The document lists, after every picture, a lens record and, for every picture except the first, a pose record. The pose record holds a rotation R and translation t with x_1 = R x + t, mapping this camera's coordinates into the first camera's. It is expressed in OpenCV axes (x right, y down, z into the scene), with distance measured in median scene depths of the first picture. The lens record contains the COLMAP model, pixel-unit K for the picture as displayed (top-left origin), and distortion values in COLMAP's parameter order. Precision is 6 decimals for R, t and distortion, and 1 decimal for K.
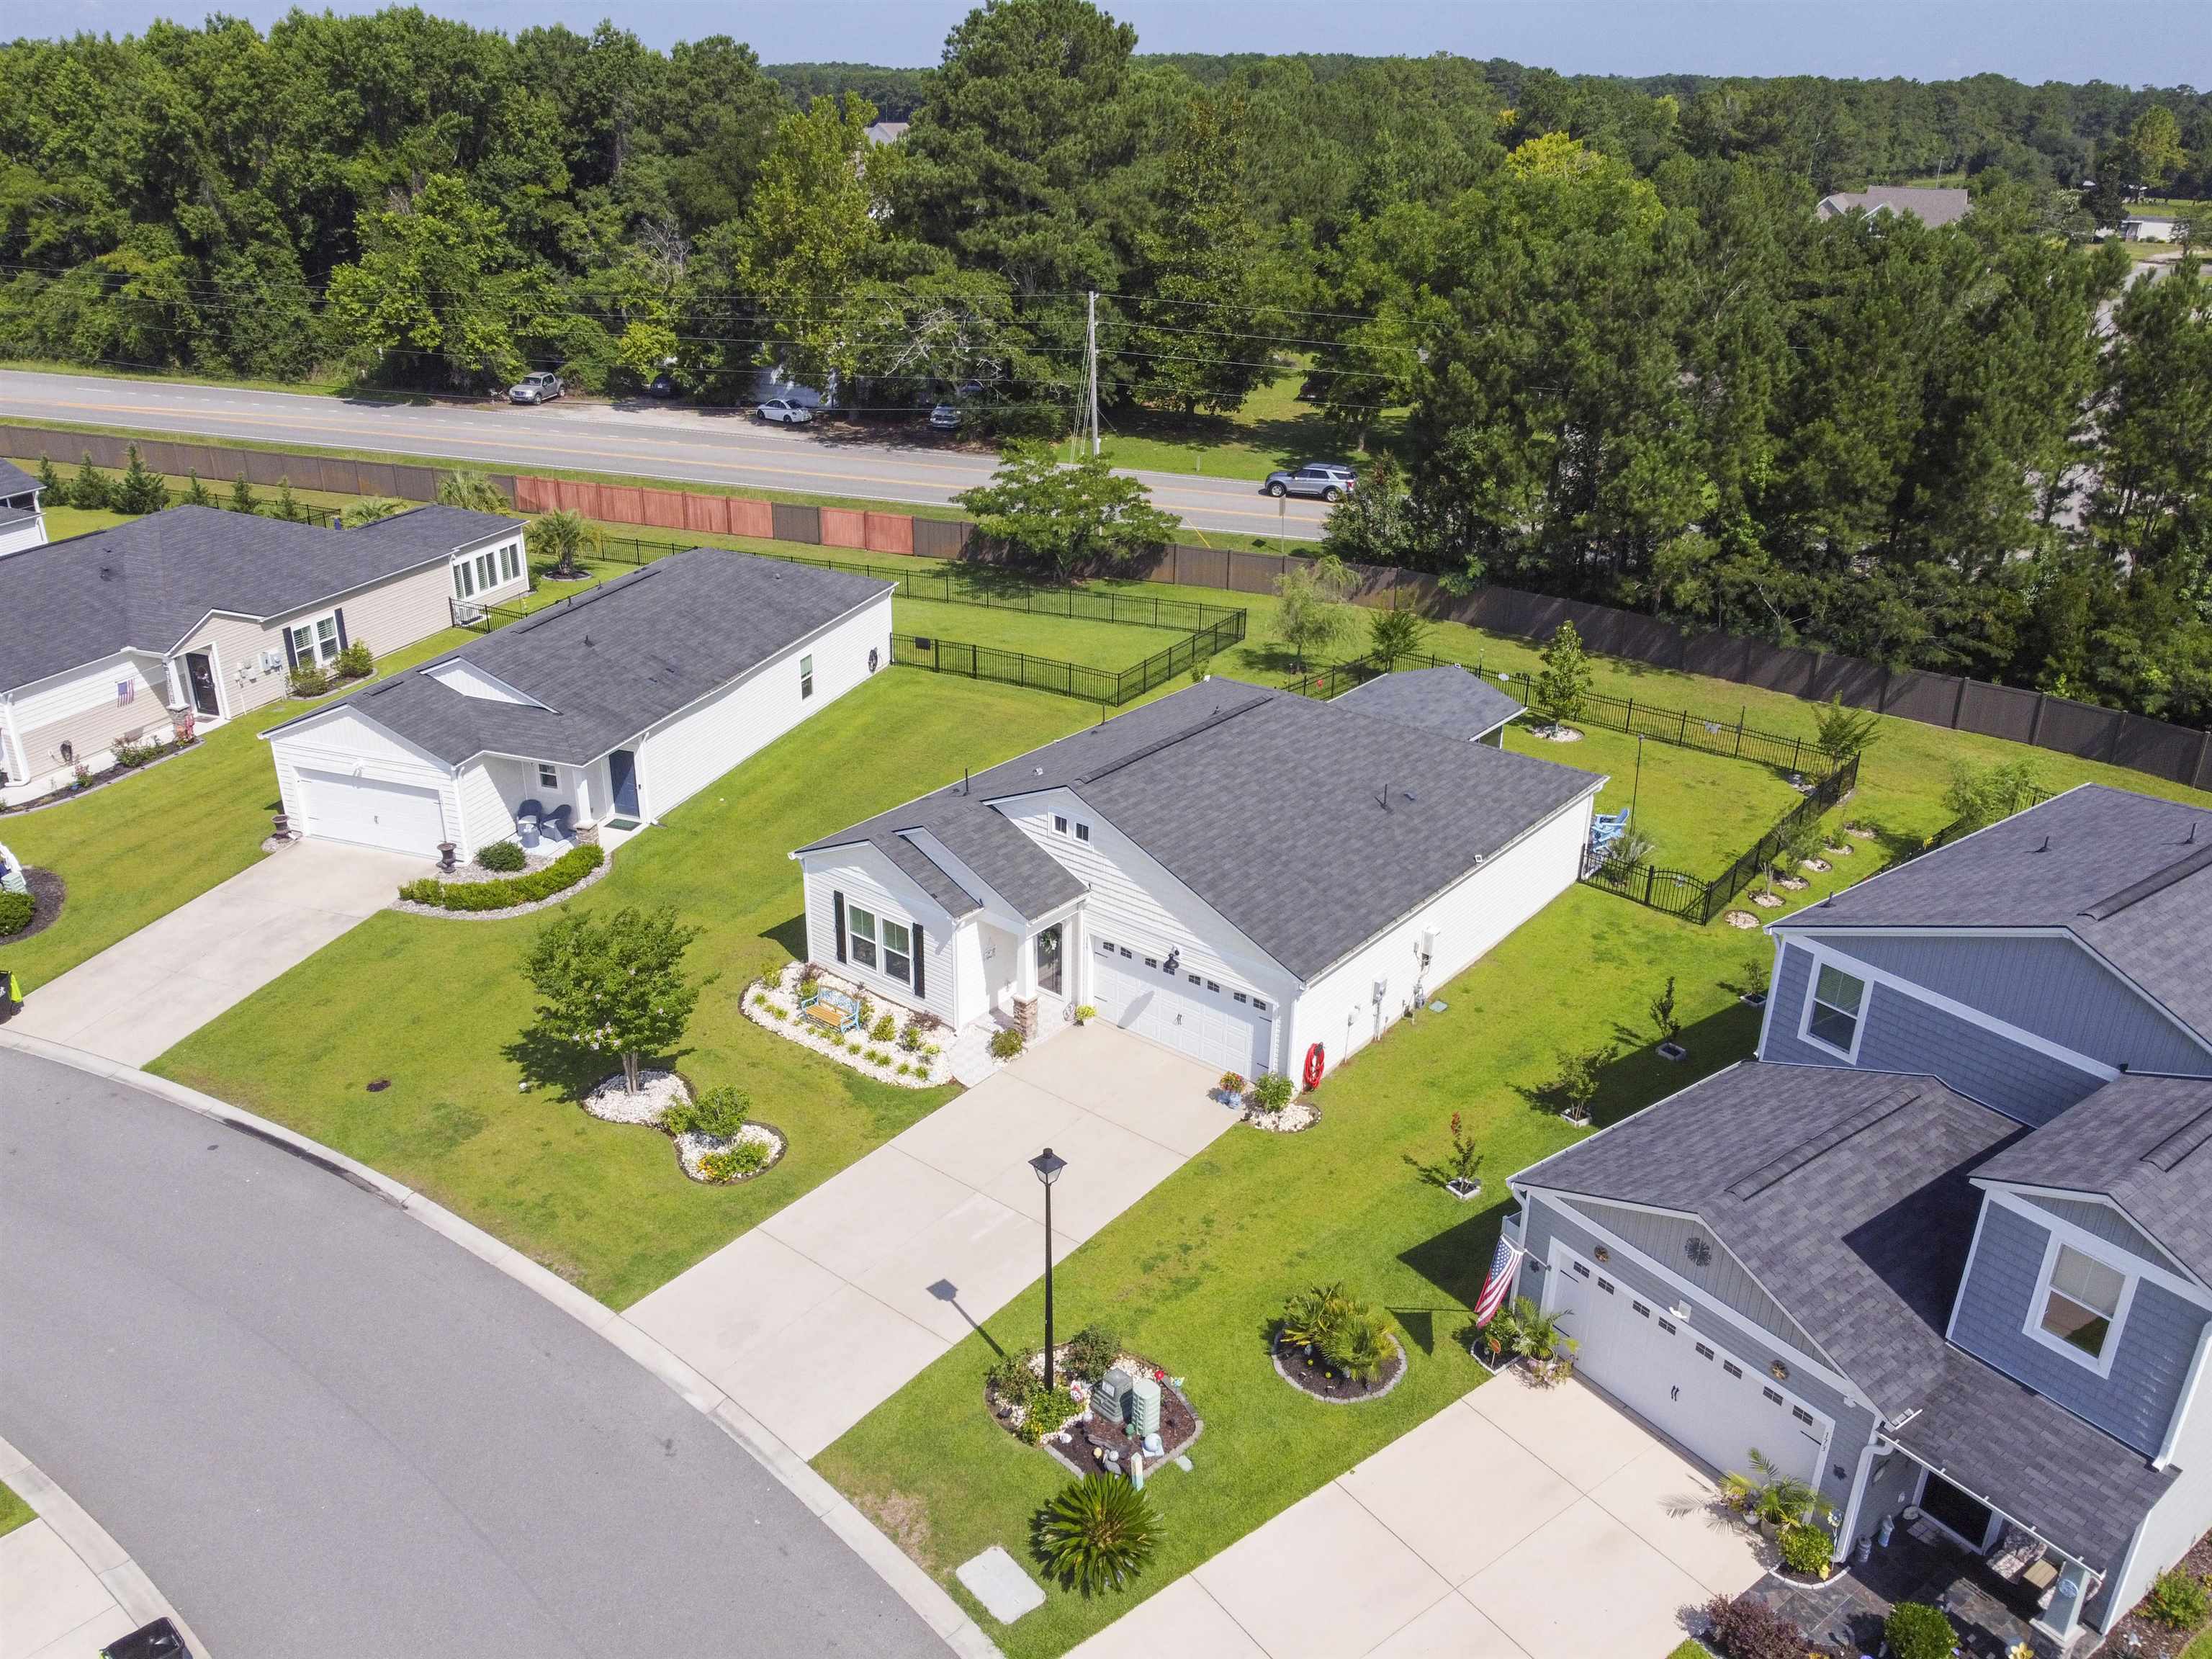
lens RADIAL K [[1689.8, 0, 1100.6], [0, 1689.8, 824.0], [0, 0, 1]] dist [-0.000336, -0.005081]
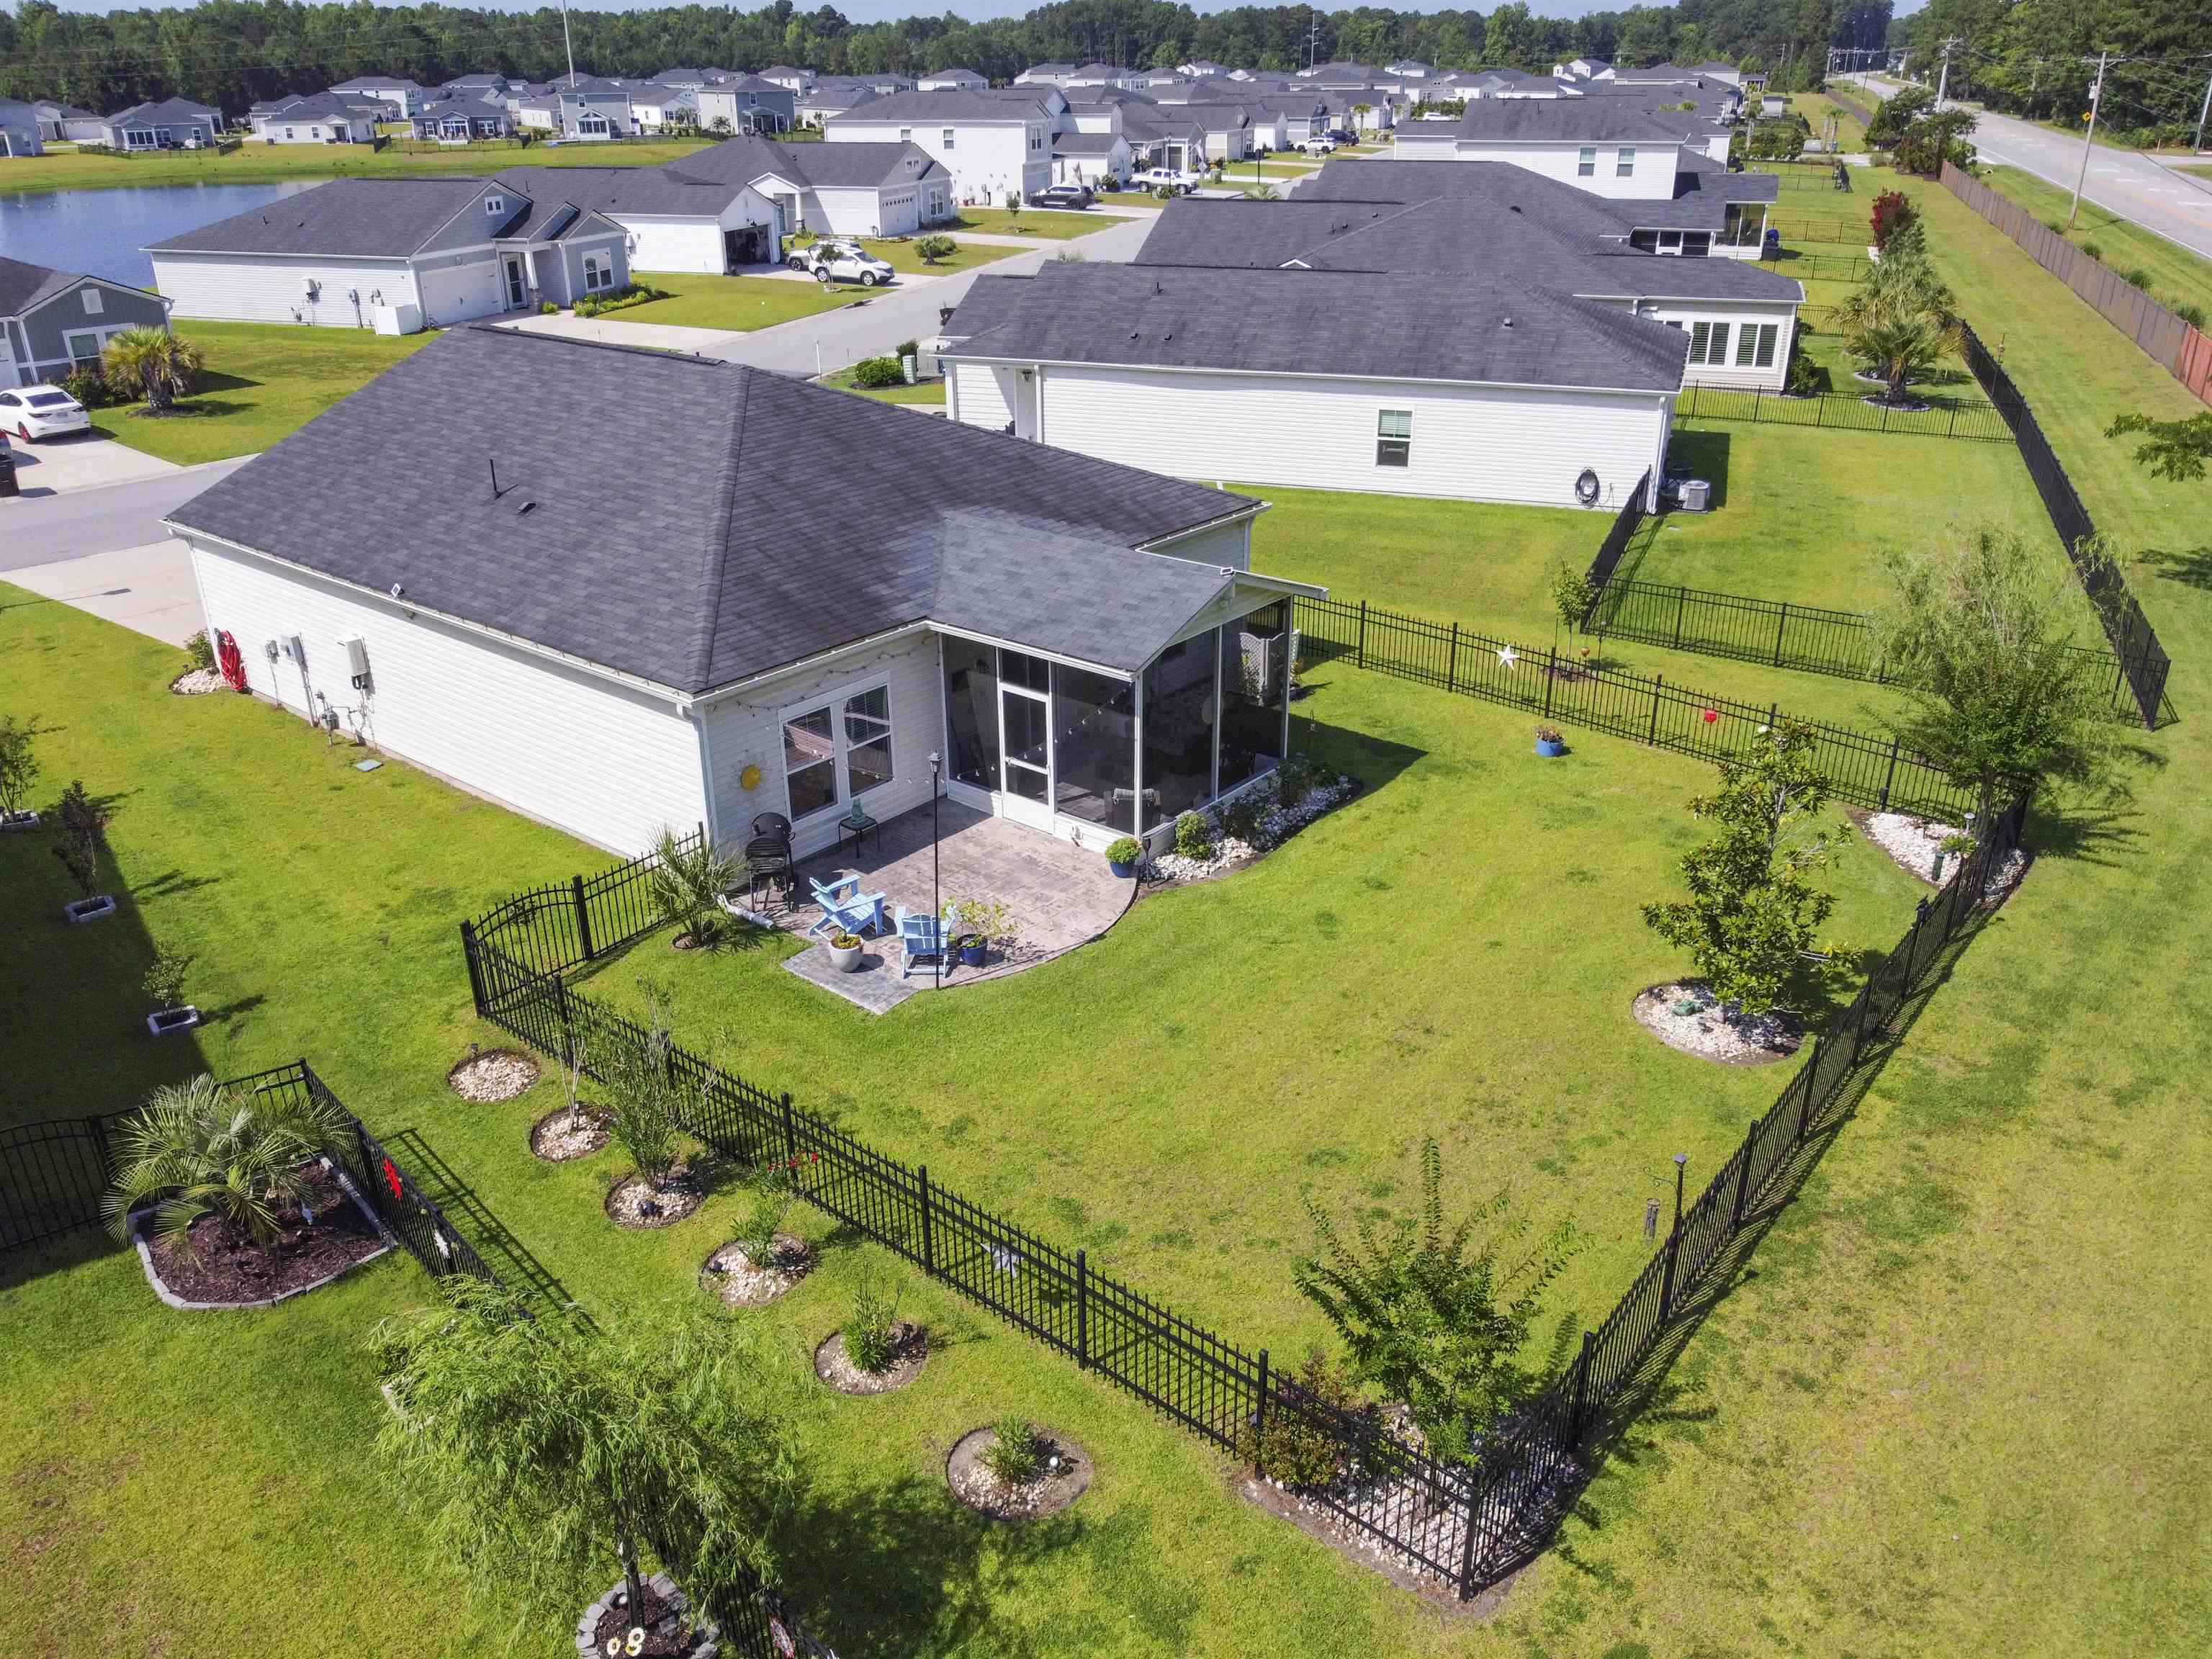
lens RADIAL K [[1660.2, 0, 1106.0], [0, 1660.2, 829.5], [0, 0, 1]] dist [0.001037, 0.003538]
pose [[-0.004461, 0.412632, -0.910887, 0.856024], [-0.393371, 0.836734, 0.380967, -0.255160], [0.919369, 0.360016, 0.158584, 1.216713]]
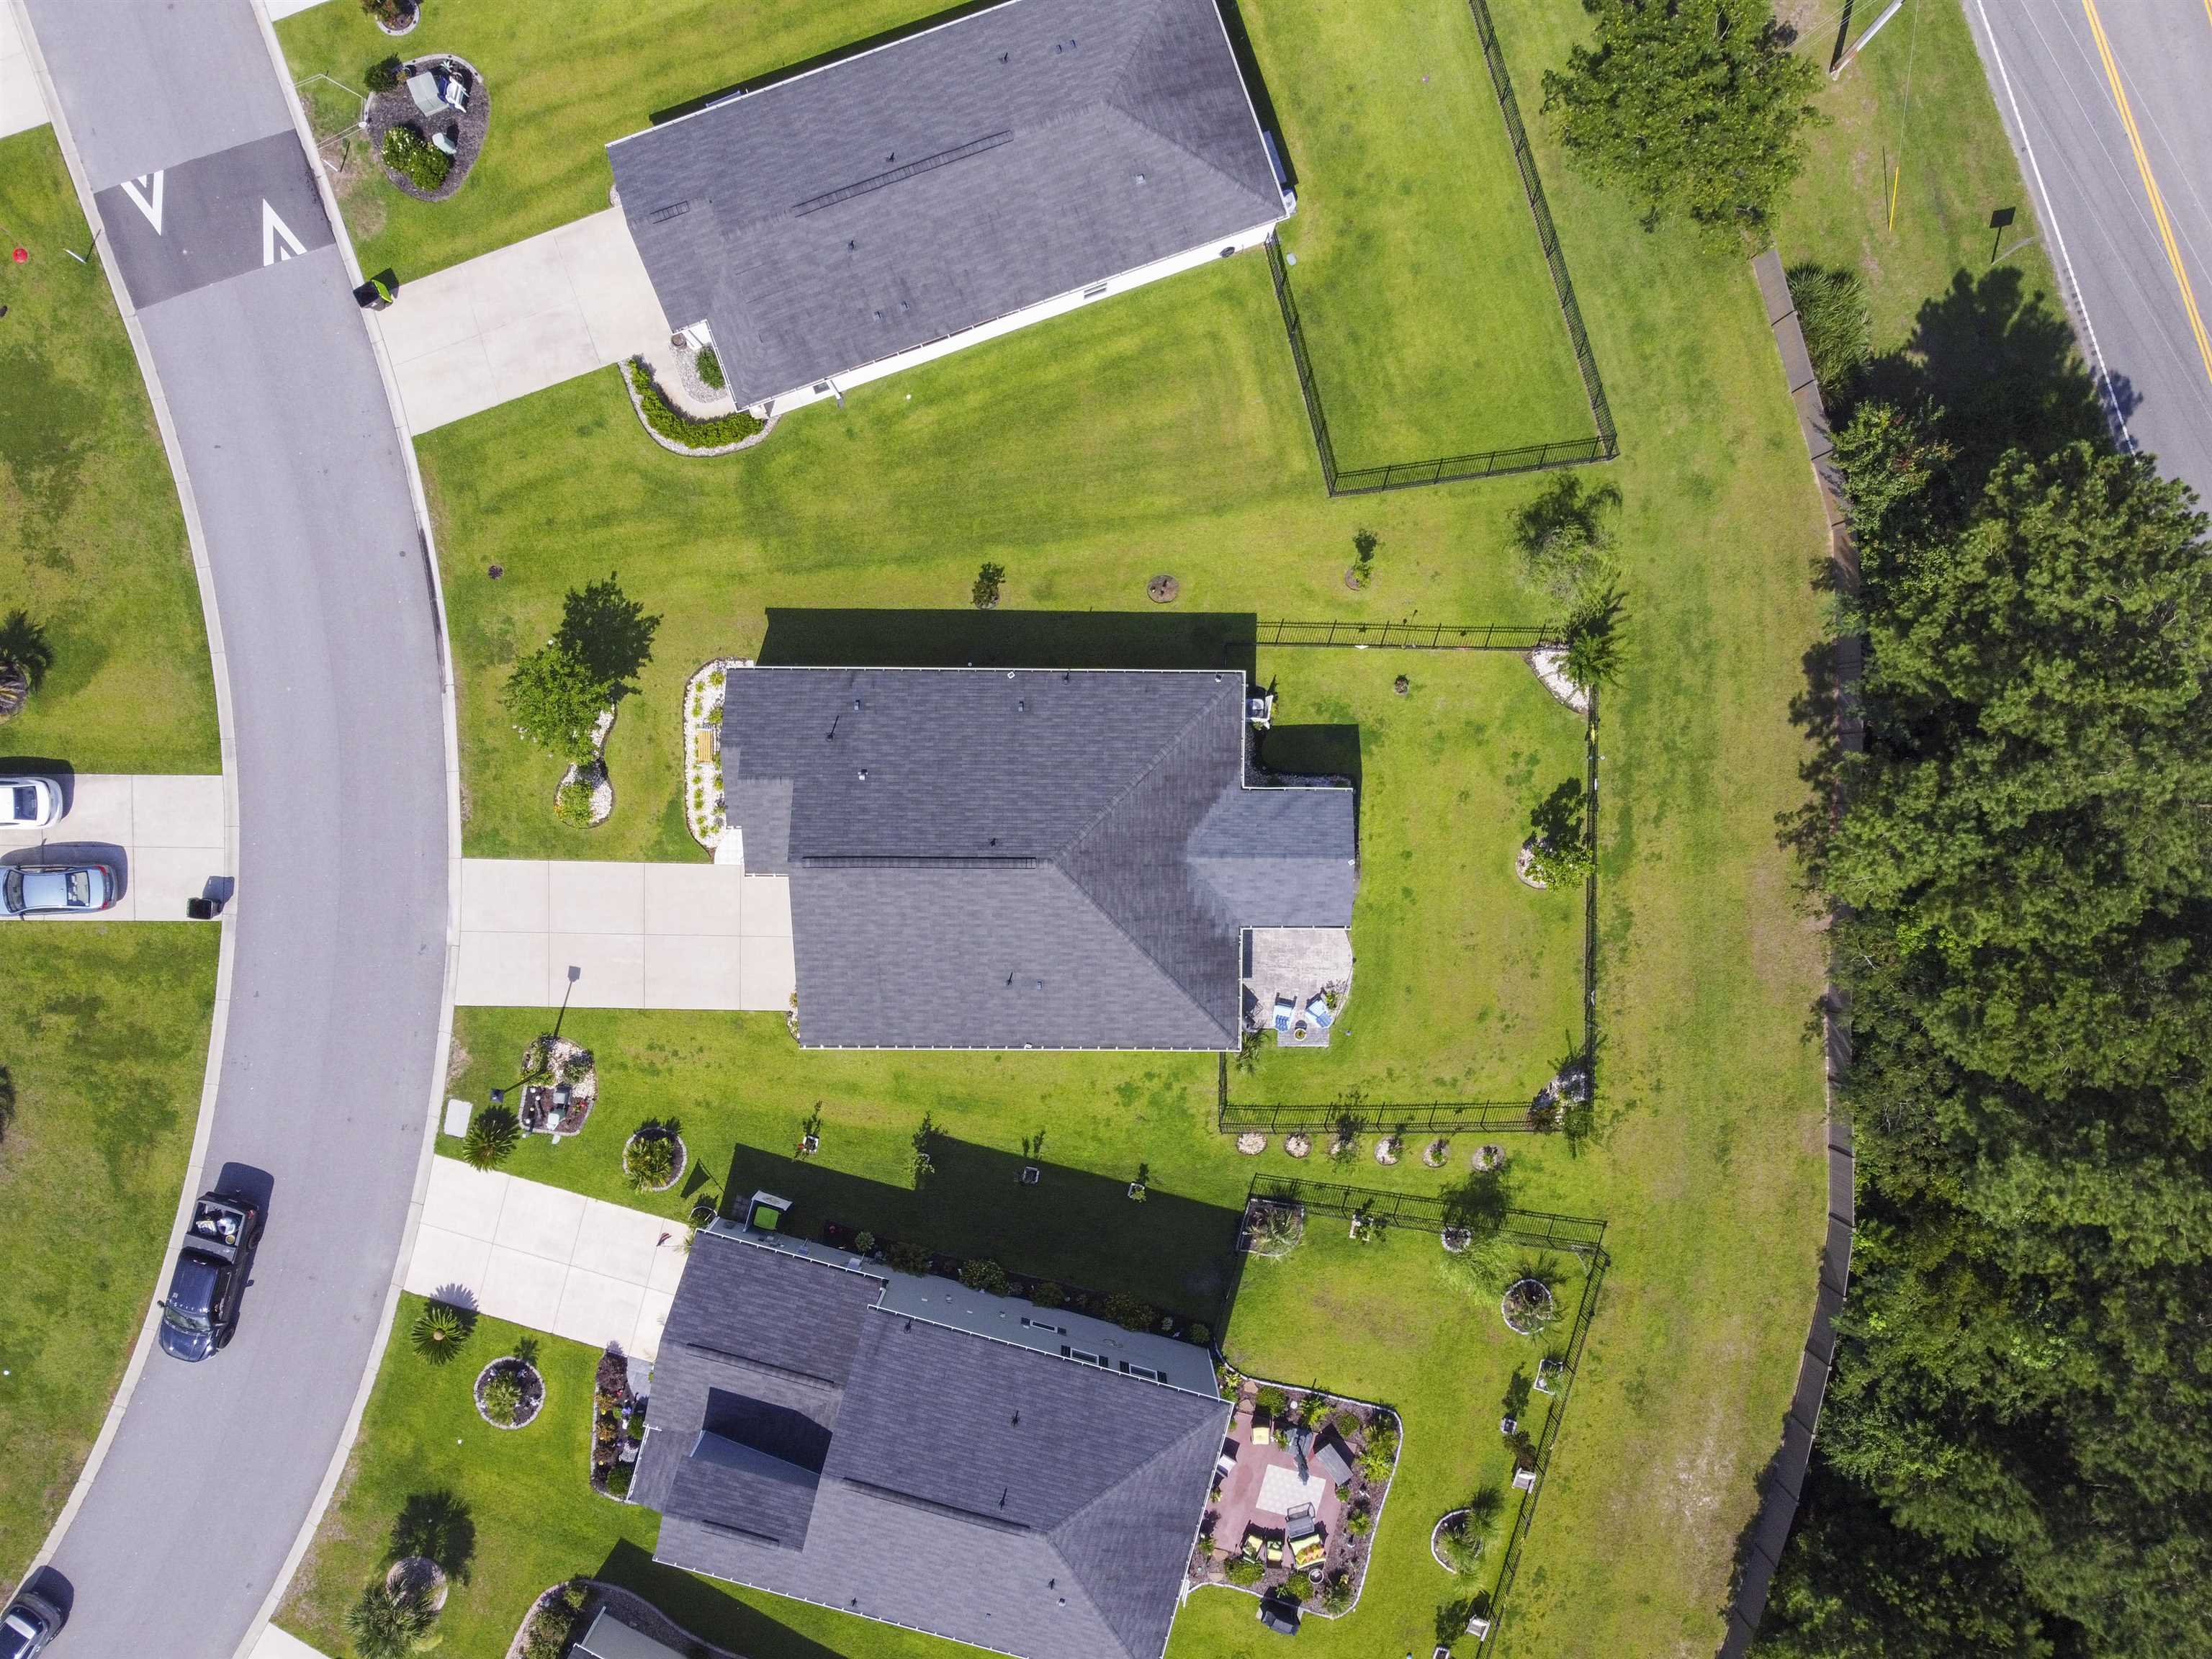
lens RADIAL K [[1689.8, 0, 1100.6], [0, 1689.8, 824.0], [0, 0, 1]] dist [-0.000336, -0.005081]
pose [[0.624004, 0.781283, 0.014677, 0.097753], [-0.314560, 0.233954, 0.919955, -1.403910], [0.715311, -0.578673, 0.391749, 0.610294]]
